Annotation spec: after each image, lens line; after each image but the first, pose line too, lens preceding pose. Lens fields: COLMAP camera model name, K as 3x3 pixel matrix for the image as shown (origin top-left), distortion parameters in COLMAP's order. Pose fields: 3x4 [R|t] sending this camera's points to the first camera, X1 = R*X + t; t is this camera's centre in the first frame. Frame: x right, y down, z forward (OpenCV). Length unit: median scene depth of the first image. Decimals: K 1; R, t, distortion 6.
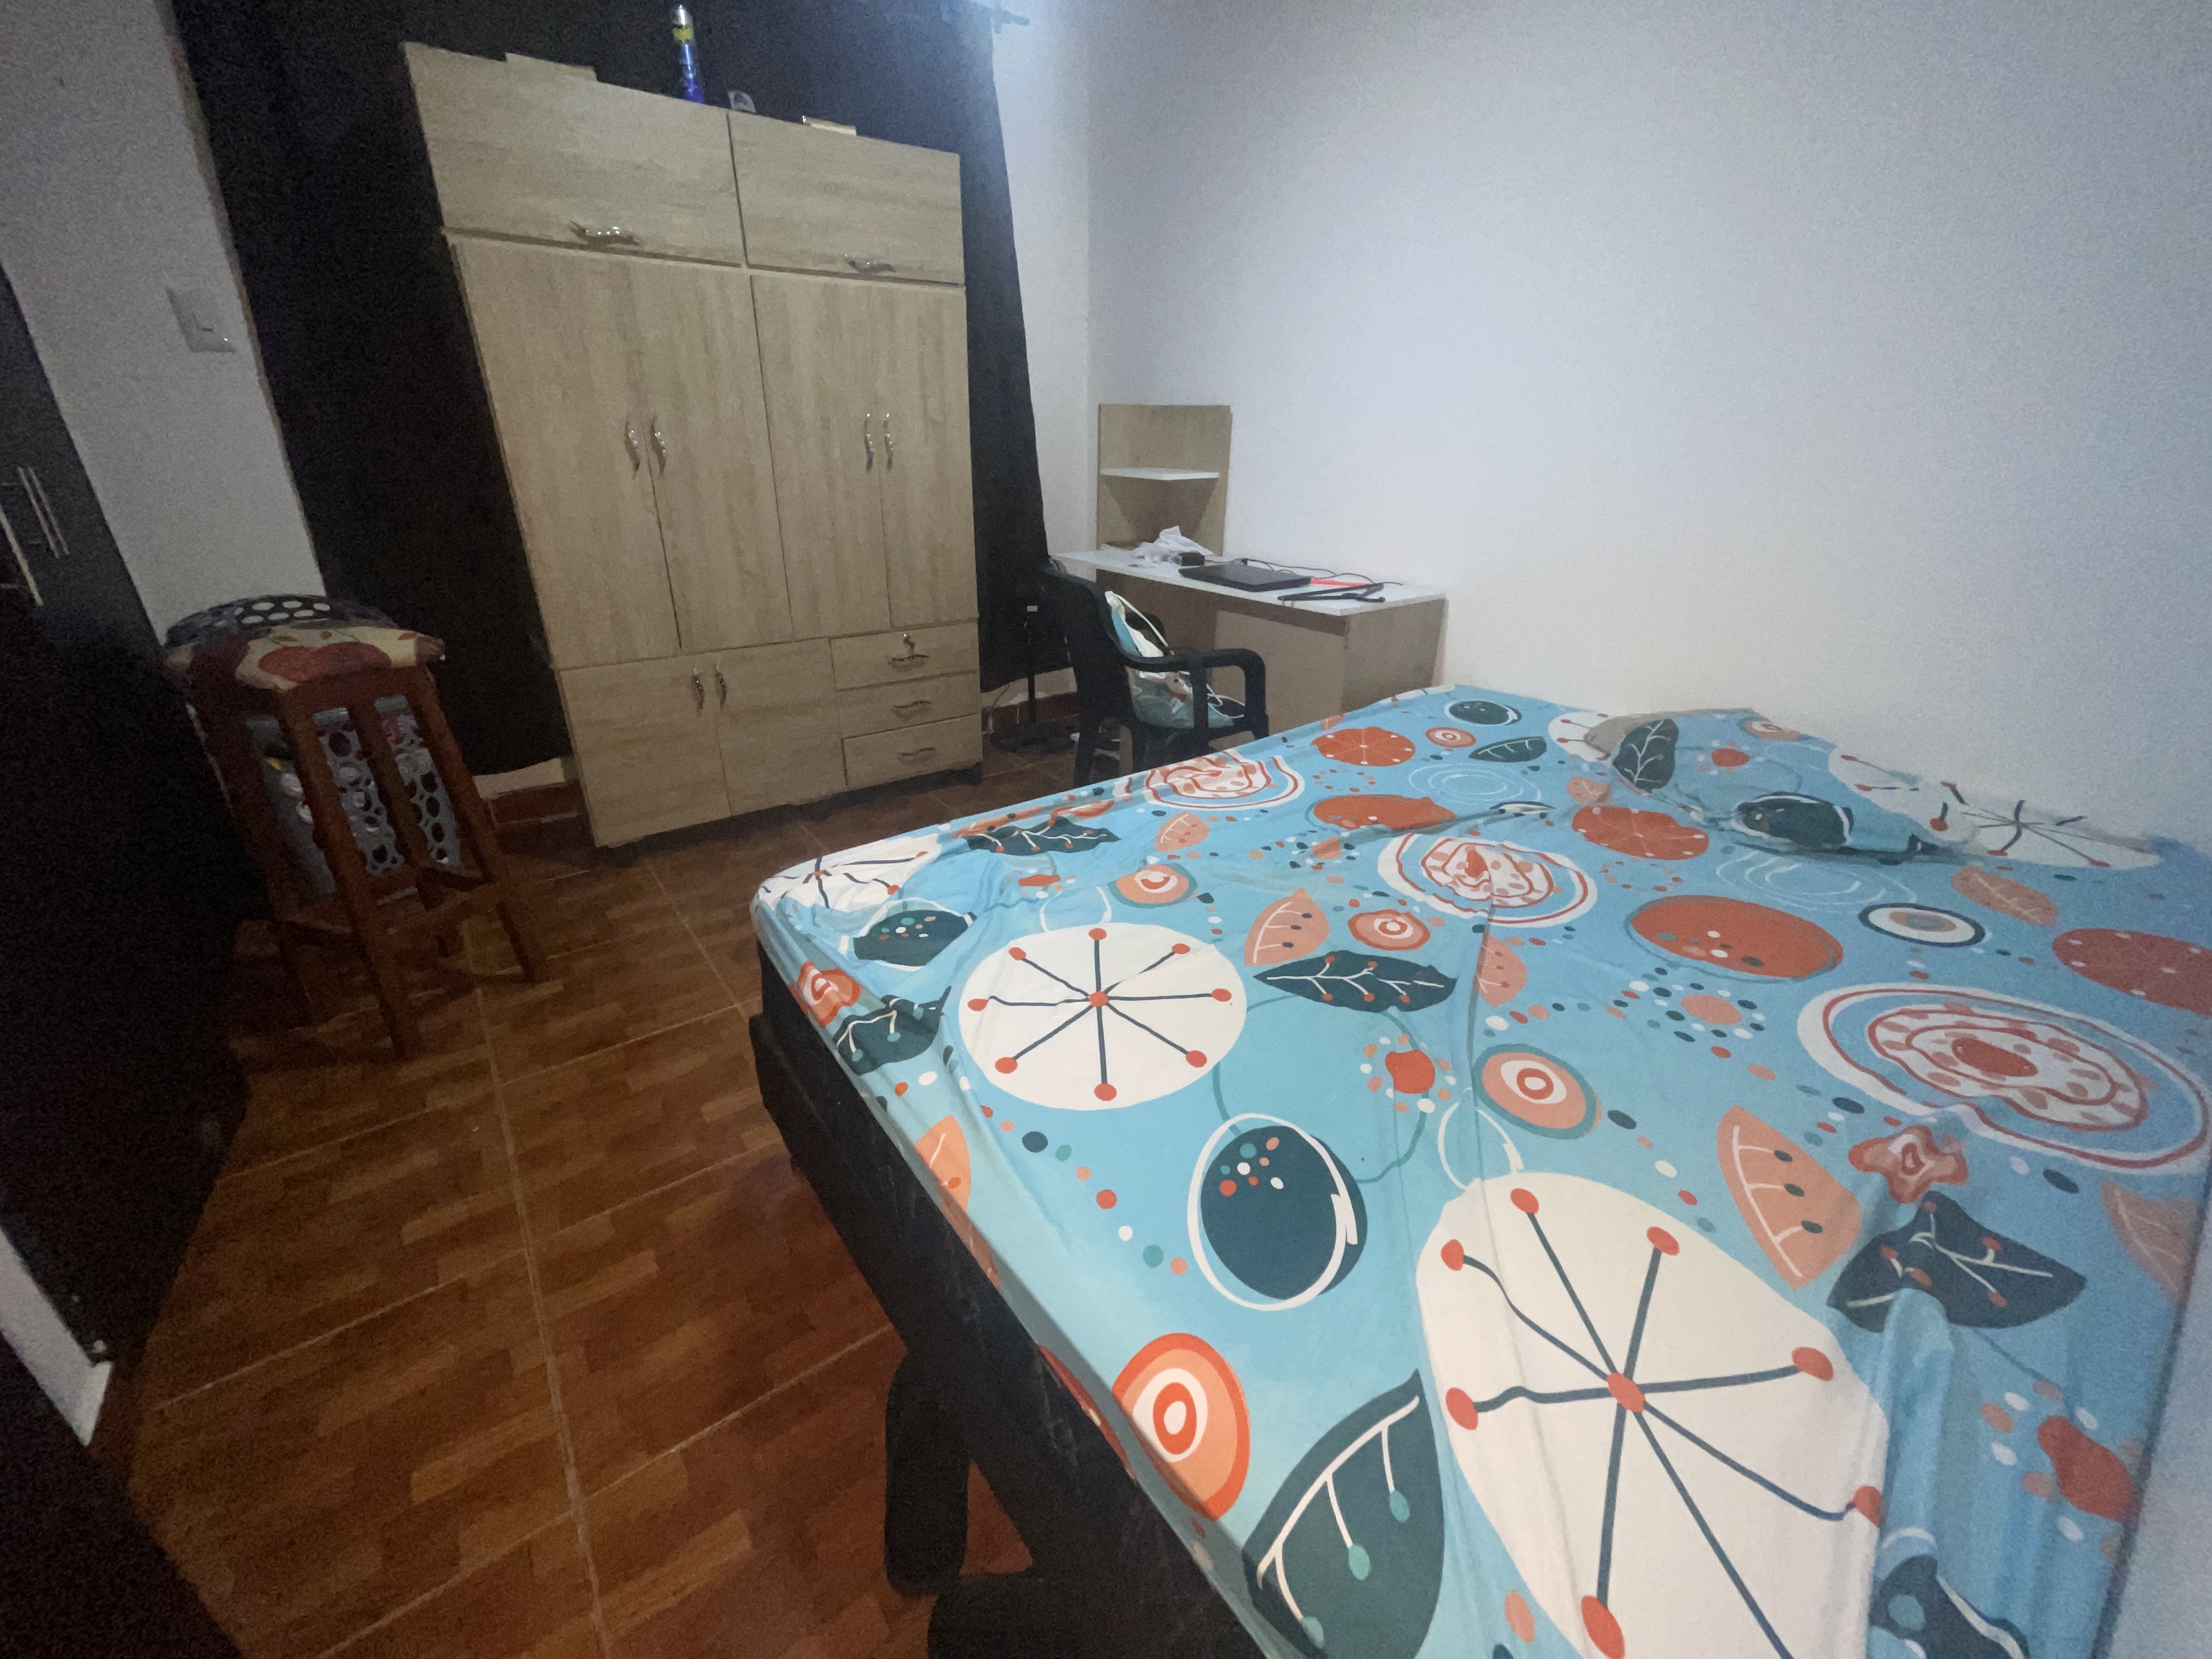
lens RADIAL K [[893.1, 0, 1110.1], [0, 893.1, 833.2], [0, 0, 1]] dist [0.001206, 0.000149]
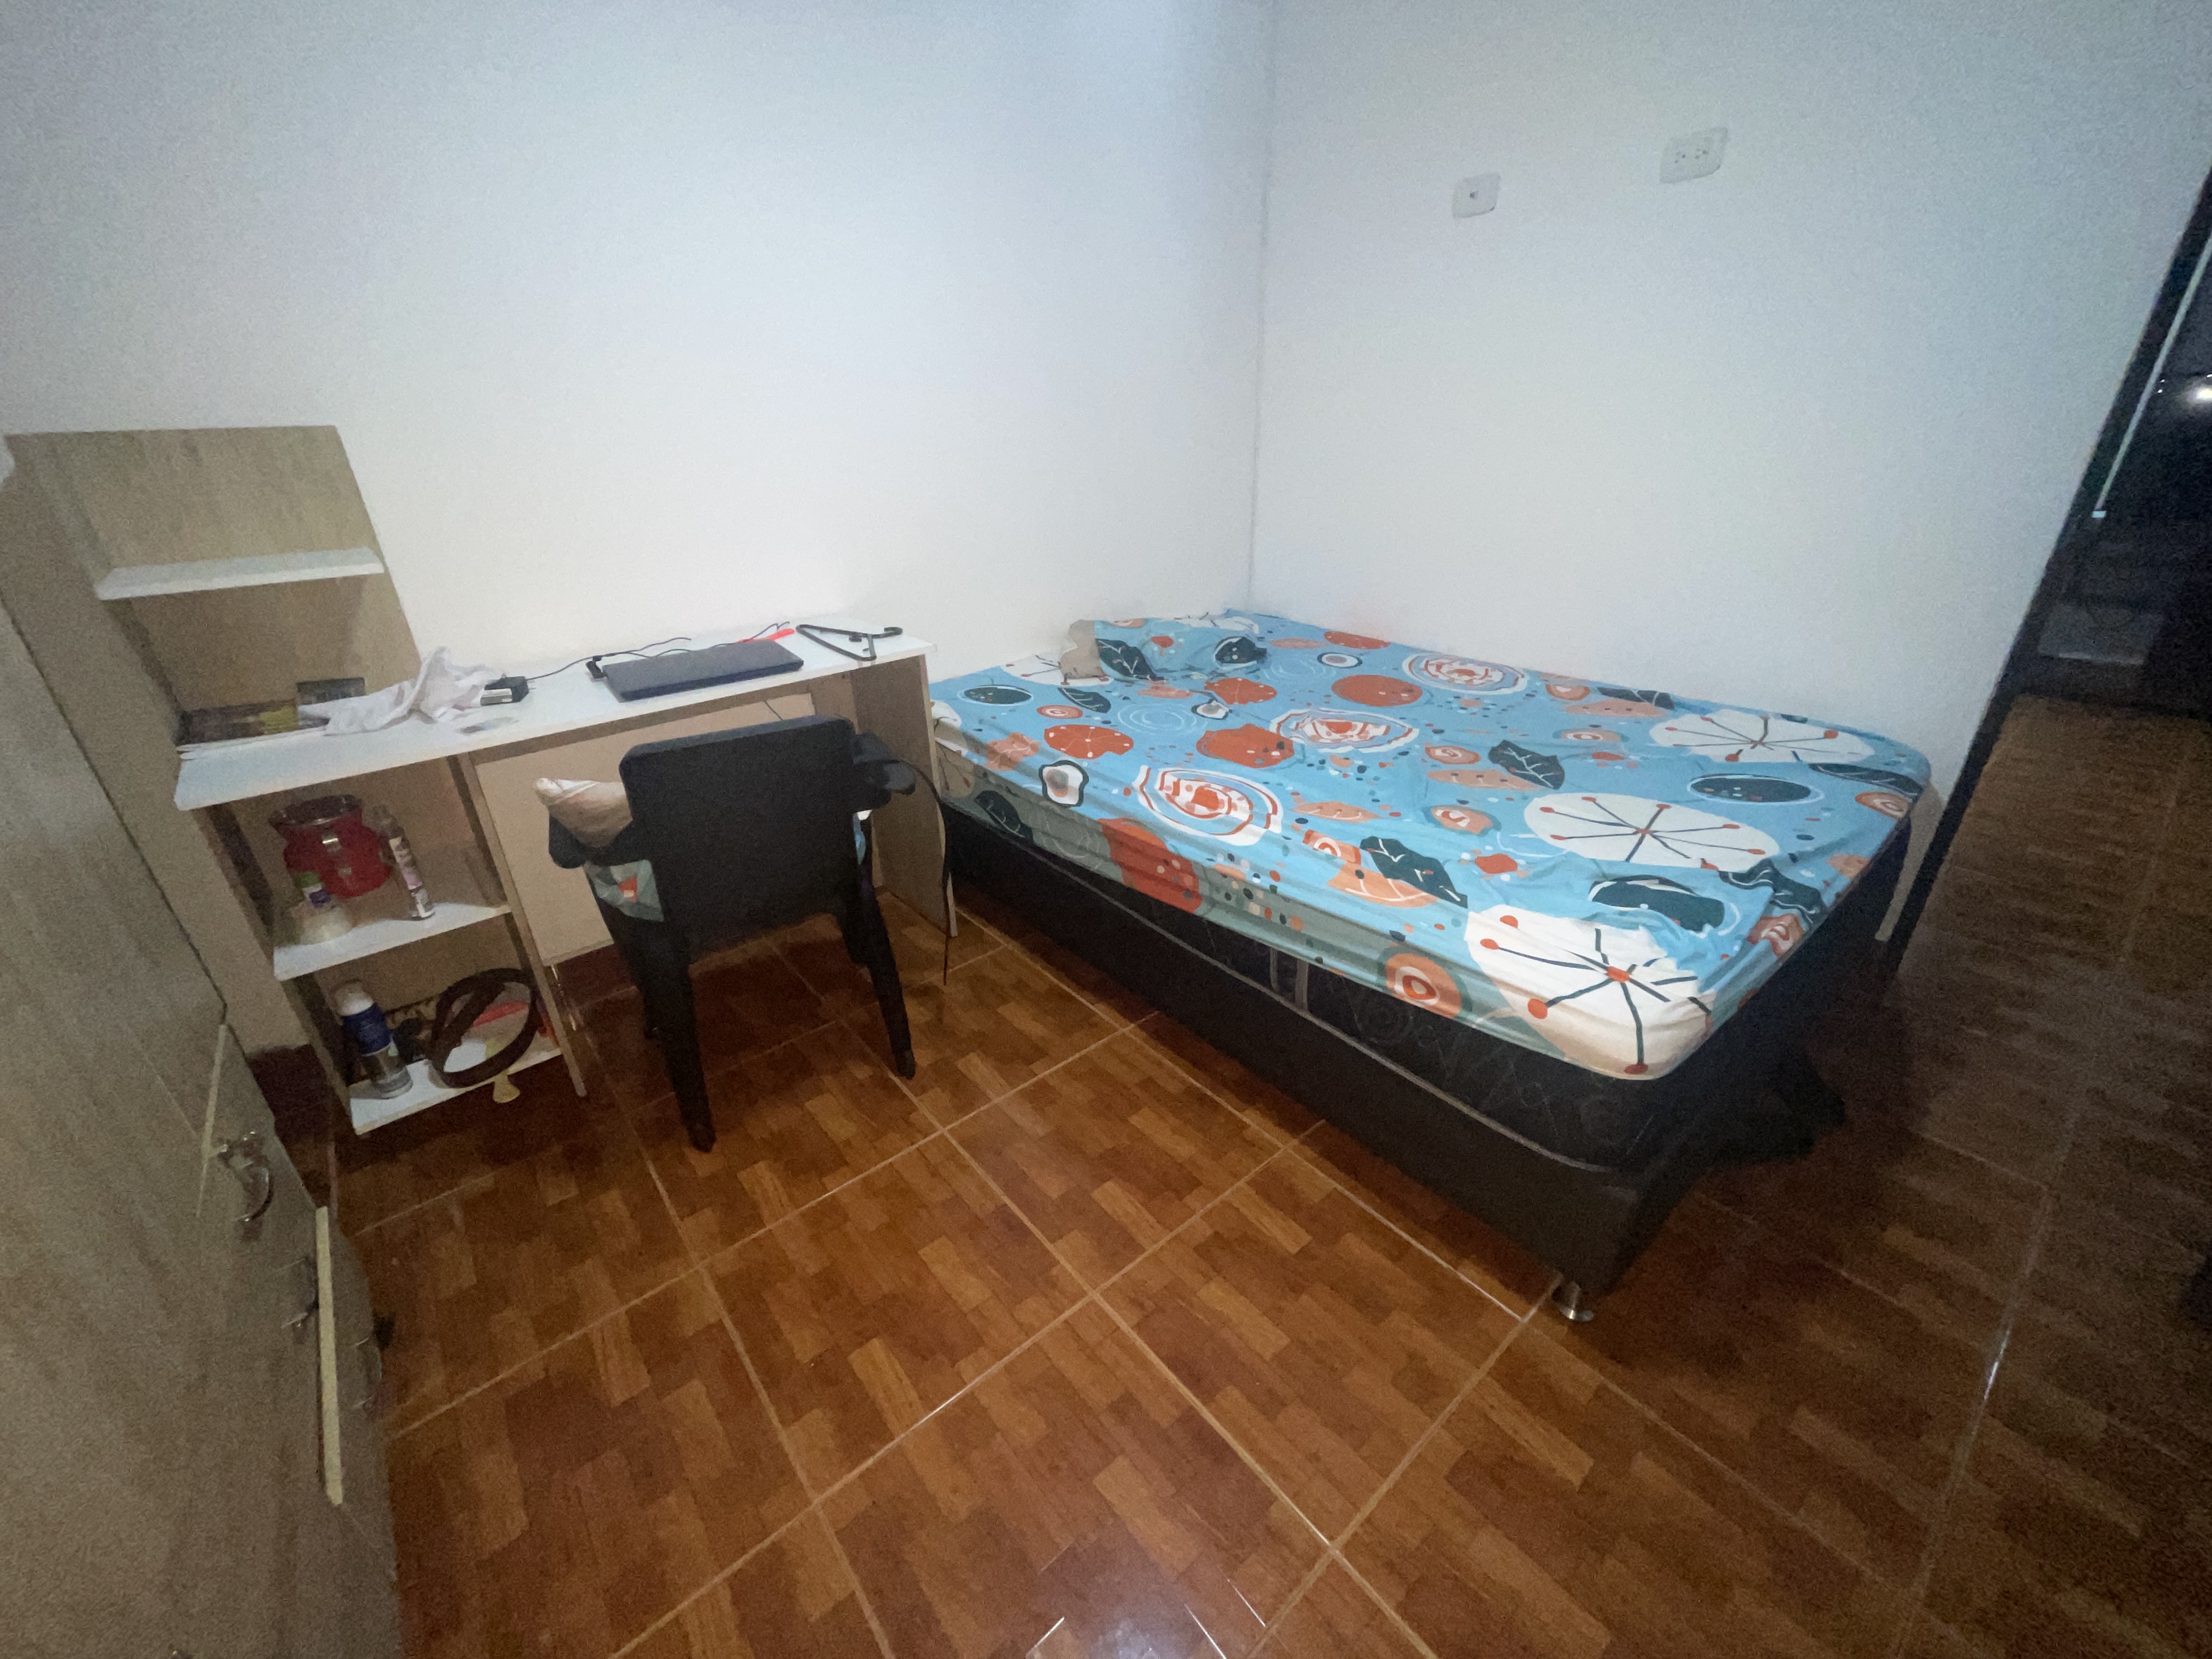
lens RADIAL K [[893.1, 0, 1111.9], [0, 893.1, 821.4], [0, 0, 1]] dist [0.001206, 0.000149]
pose [[-0.047130, -0.439193, 0.897156, -1.080368], [0.434798, 0.799583, 0.414268, -0.686273], [-0.899294, 0.409606, 0.153276, 1.319038]]
